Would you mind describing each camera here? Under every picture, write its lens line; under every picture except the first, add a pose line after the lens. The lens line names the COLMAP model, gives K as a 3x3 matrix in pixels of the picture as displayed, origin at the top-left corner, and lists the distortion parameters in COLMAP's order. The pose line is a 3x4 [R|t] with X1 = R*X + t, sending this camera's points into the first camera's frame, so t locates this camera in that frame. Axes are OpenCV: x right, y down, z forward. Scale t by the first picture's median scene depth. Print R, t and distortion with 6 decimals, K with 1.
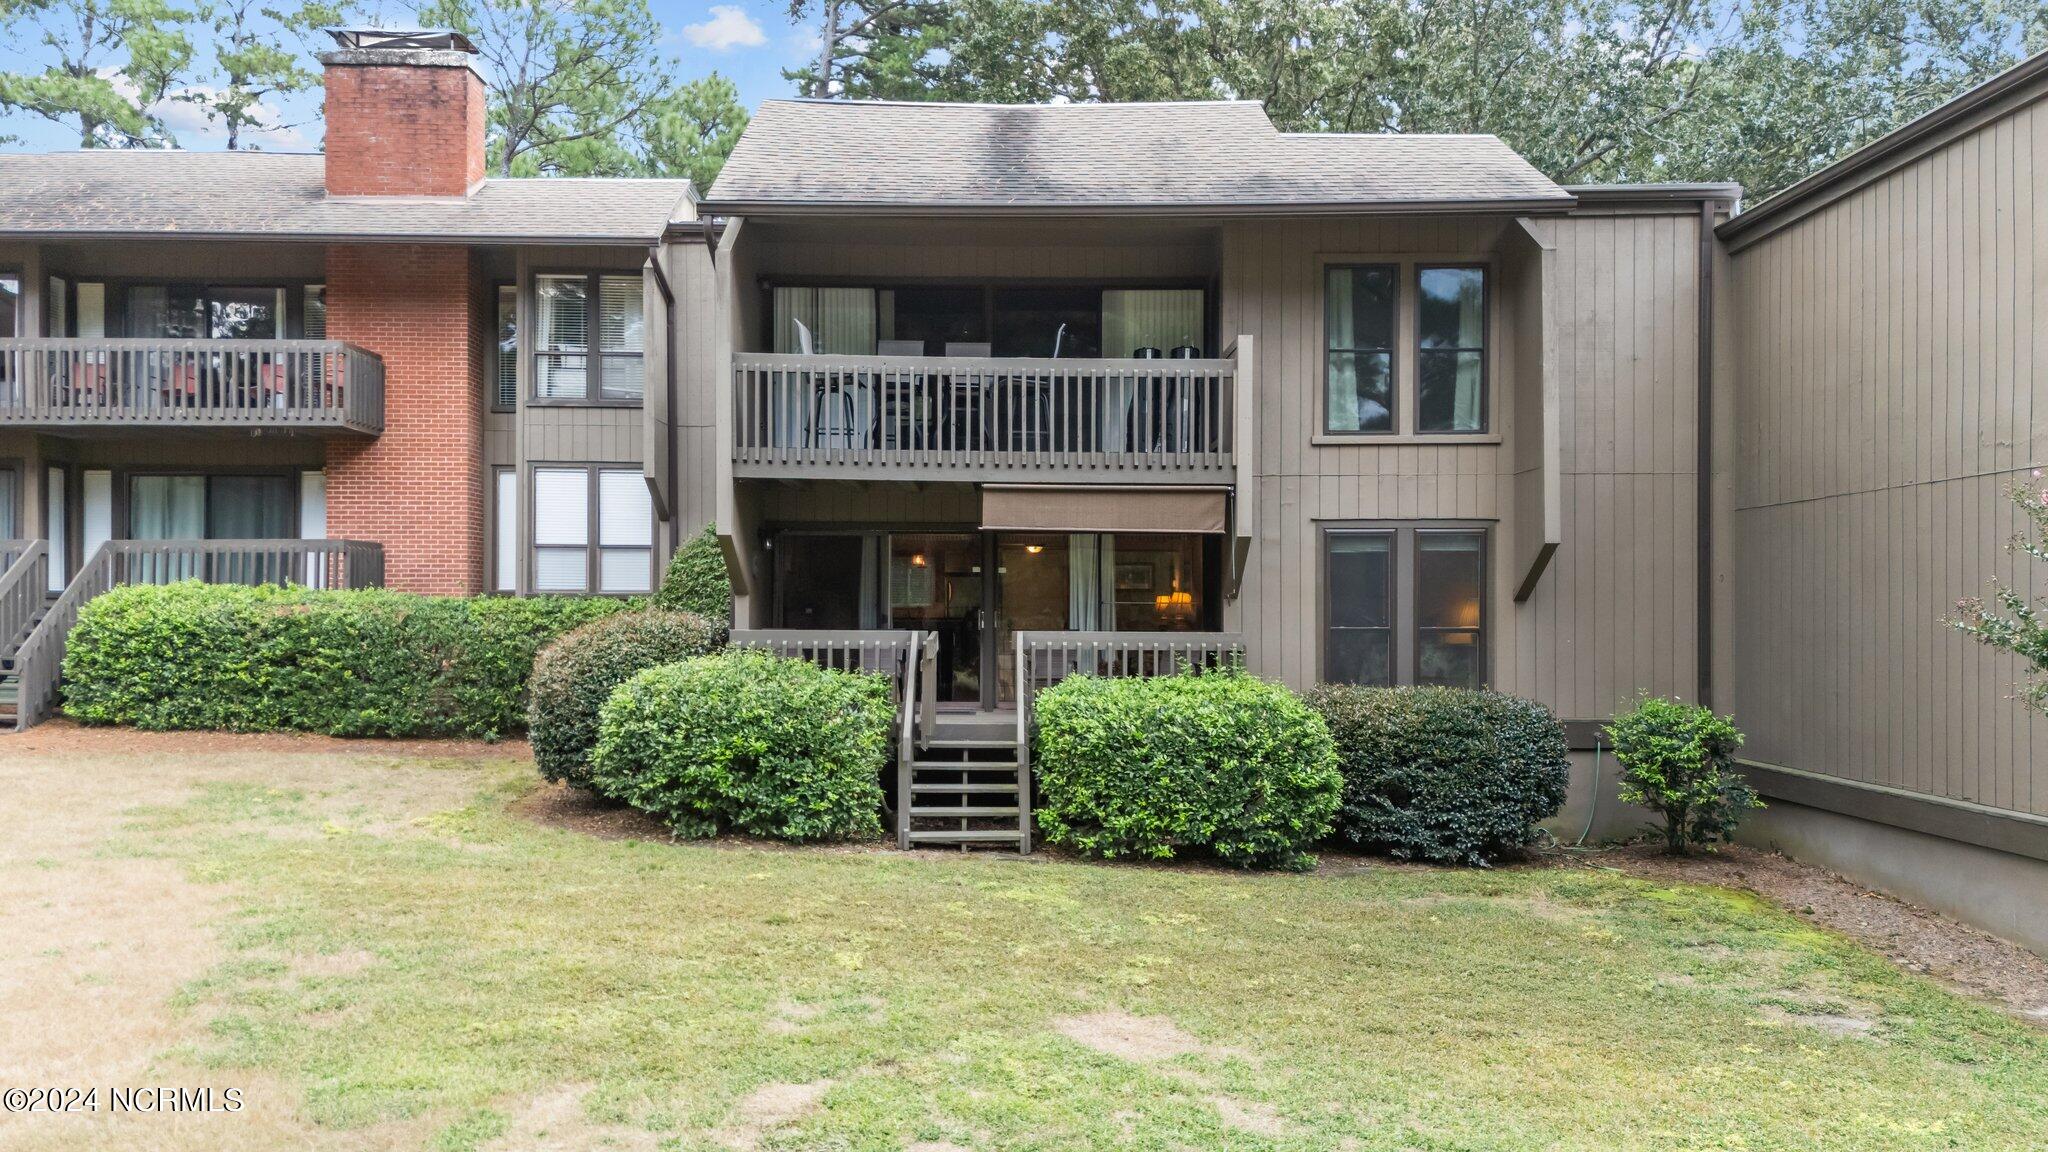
lens RADIAL K [[1496.4, 0, 1014.2], [0, 1496.4, 606.8], [0, 0, 1]] dist [0.060878, -0.058656]
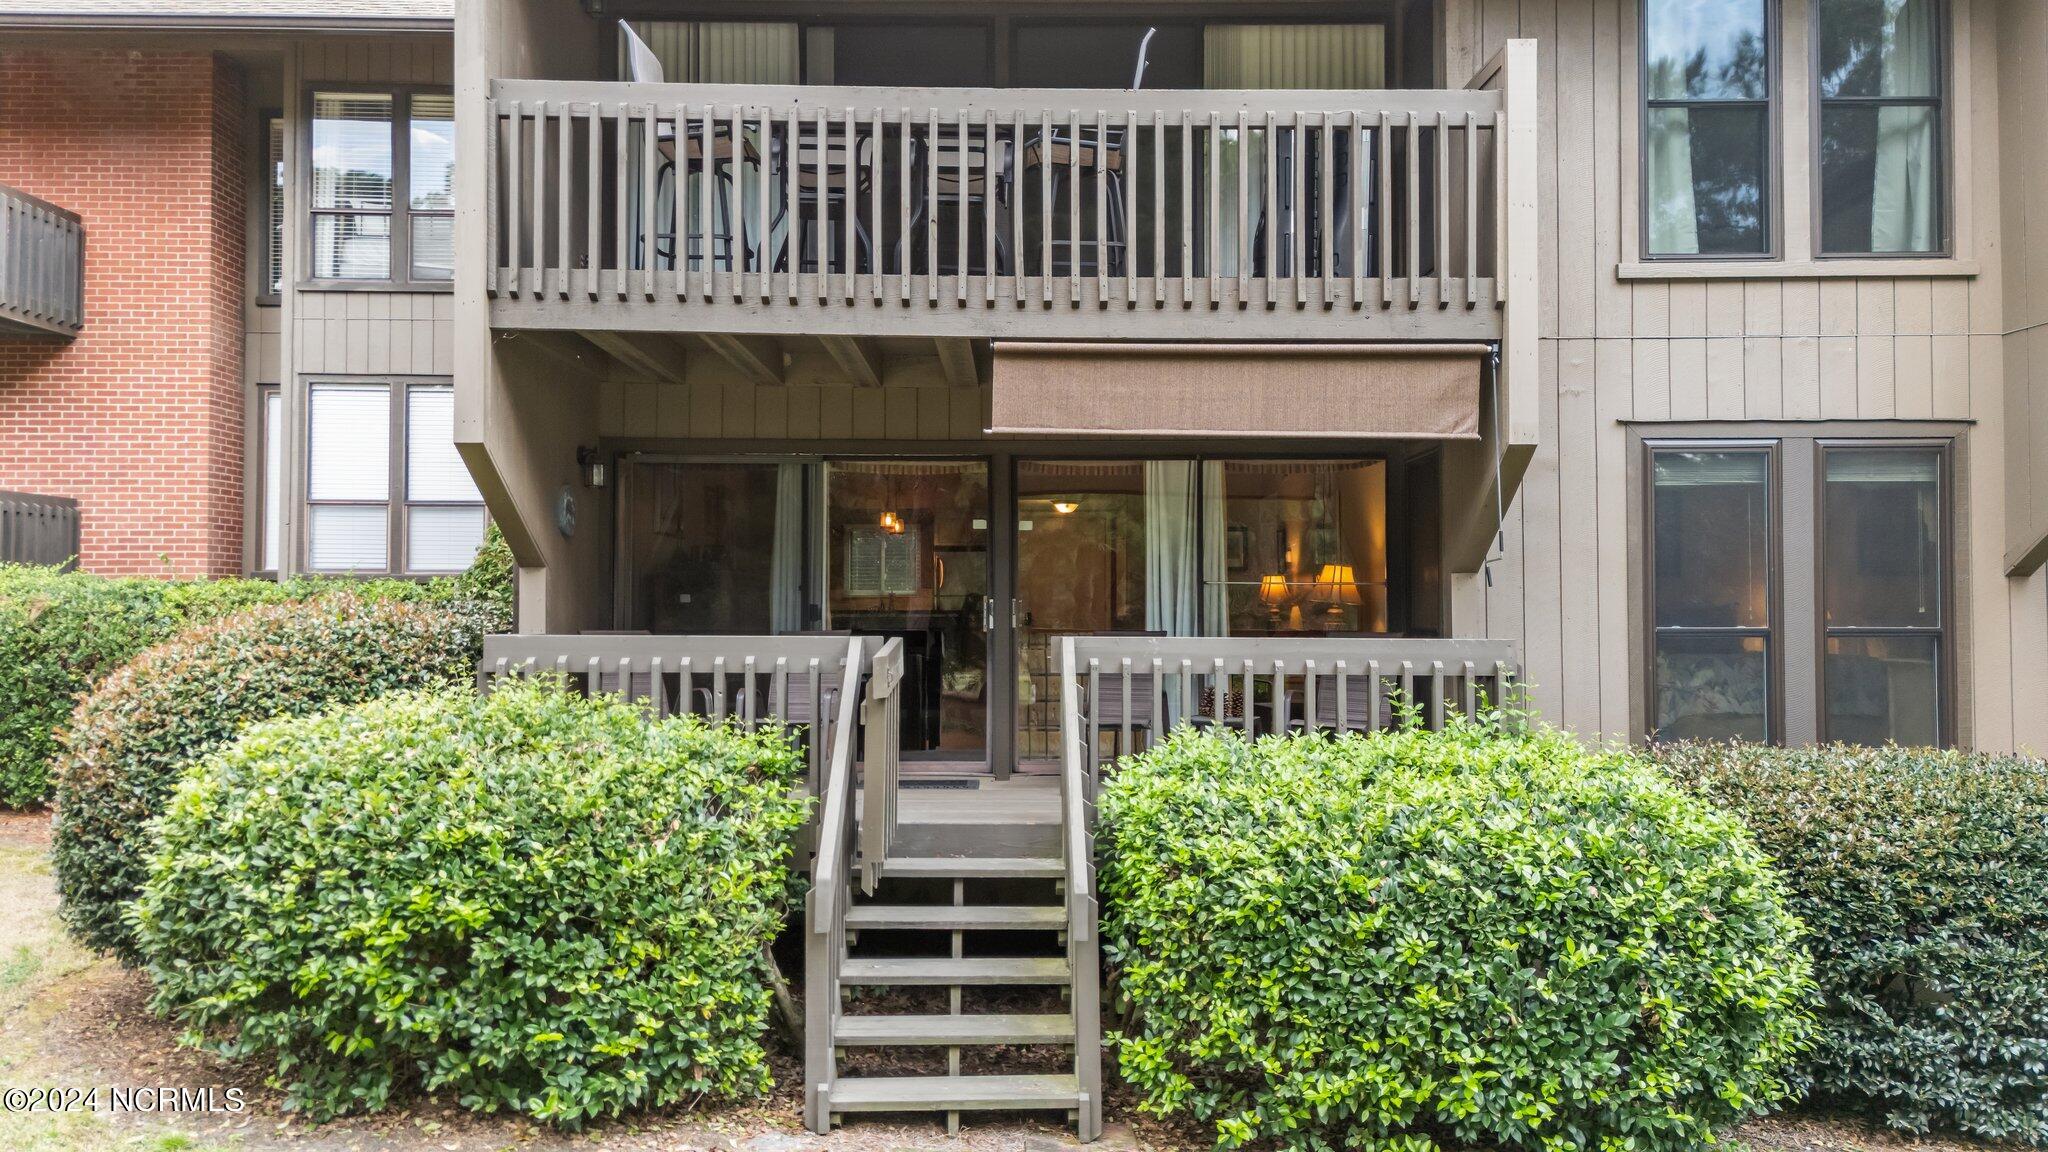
lens RADIAL K [[1496.4, 0, 1014.3], [0, 1496.4, 572.9], [0, 0, 1]] dist [0.060878, -0.058656]
pose [[0.999997, -0.001922, -0.001804, -0.012919], [0.001890, 0.999845, -0.017516, 0.003851], [0.001837, 0.017512, 0.999845, 0.499713]]
